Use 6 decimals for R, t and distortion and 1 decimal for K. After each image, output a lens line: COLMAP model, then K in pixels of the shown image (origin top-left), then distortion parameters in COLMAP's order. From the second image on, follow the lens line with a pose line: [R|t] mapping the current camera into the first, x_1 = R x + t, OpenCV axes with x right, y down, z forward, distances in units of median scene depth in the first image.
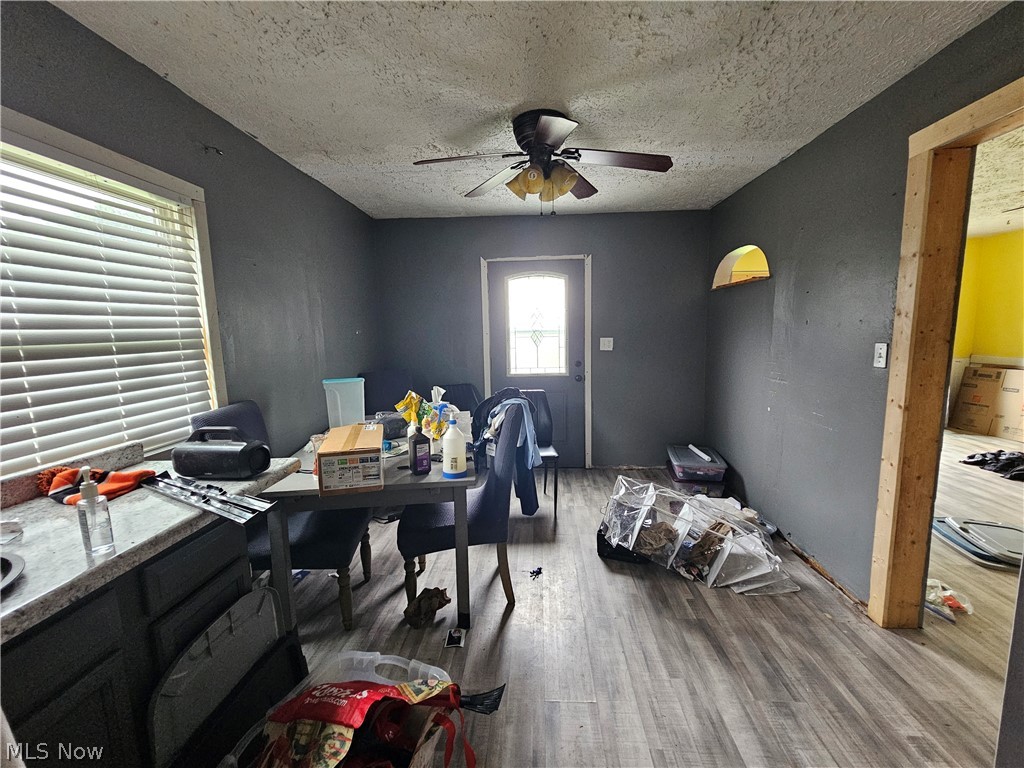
lens RADIAL K [[424.5, 0, 517.1], [0, 424.5, 384.1], [0, 0, 1]] dist [-0.003905, 0.000858]
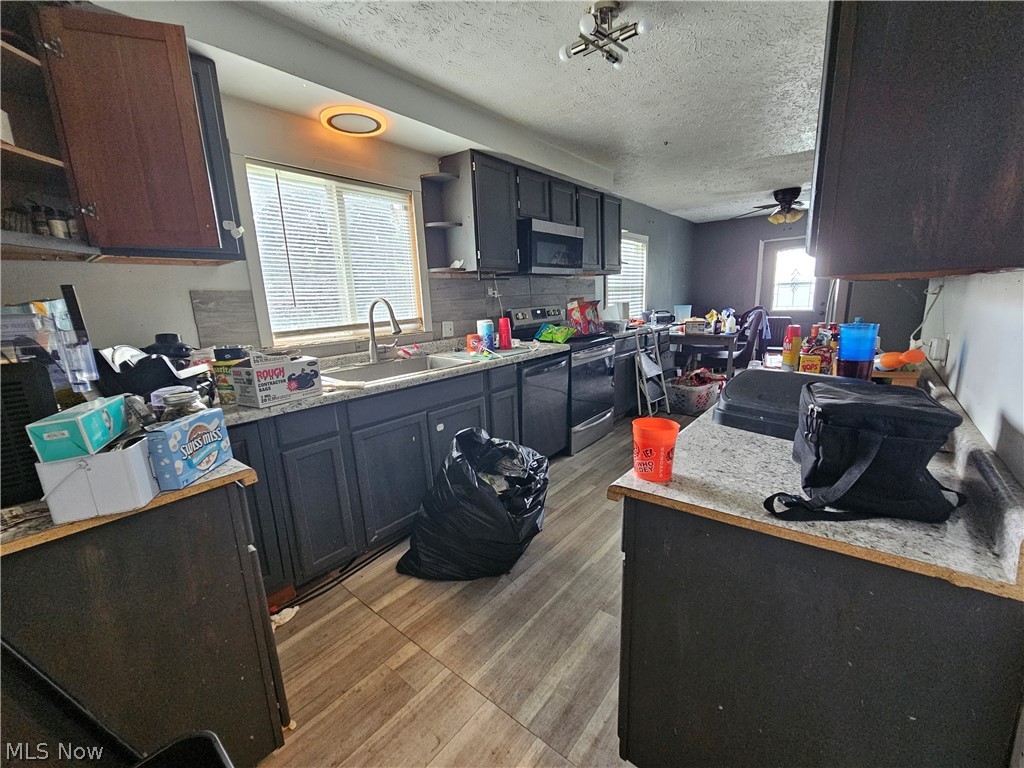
lens RADIAL K [[424.5, 0, 516.4], [0, 424.5, 383.4], [0, 0, 1]] dist [-0.003905, 0.000858]
pose [[0.809738, 0.114922, -0.575428, 0.332683], [-0.060209, 0.991730, 0.113339, 0.275707], [0.583694, -0.057129, 0.809961, -1.955397]]
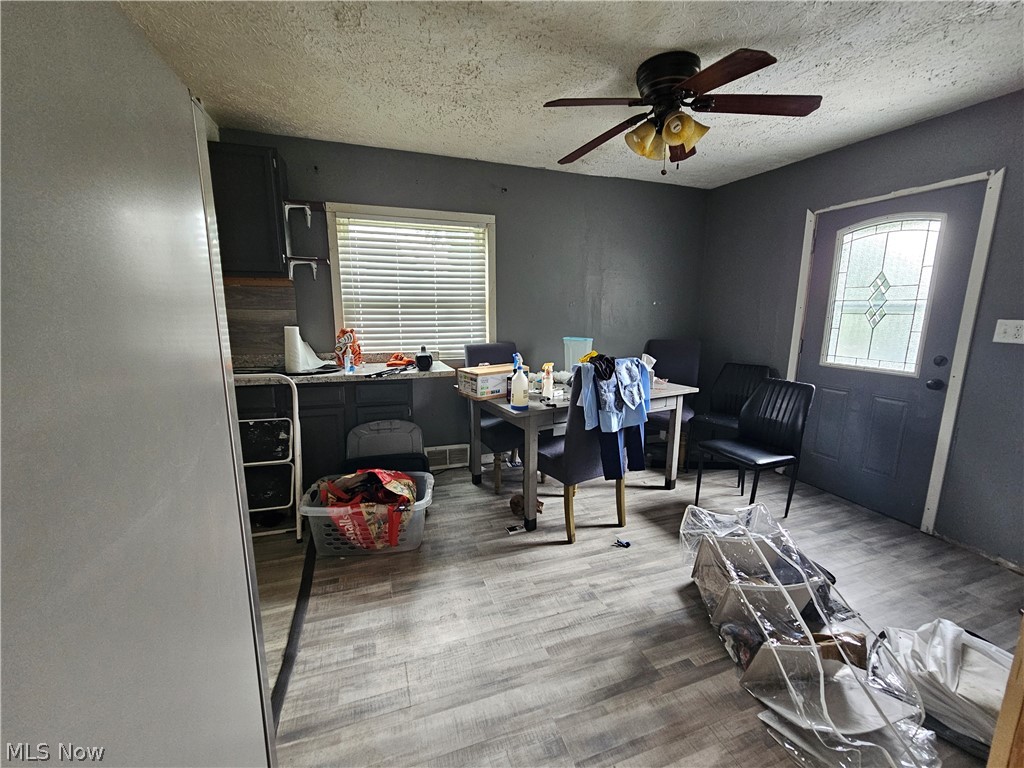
lens RADIAL K [[424.5, 0, 514.3], [0, 424.5, 382.7], [0, 0, 1]] dist [-0.003905, 0.000858]
pose [[0.378040, 0.184292, -0.907261, 0.963887], [-0.131671, 0.980727, 0.144350, -0.050814], [0.916378, 0.064890, 0.395020, 0.420651]]
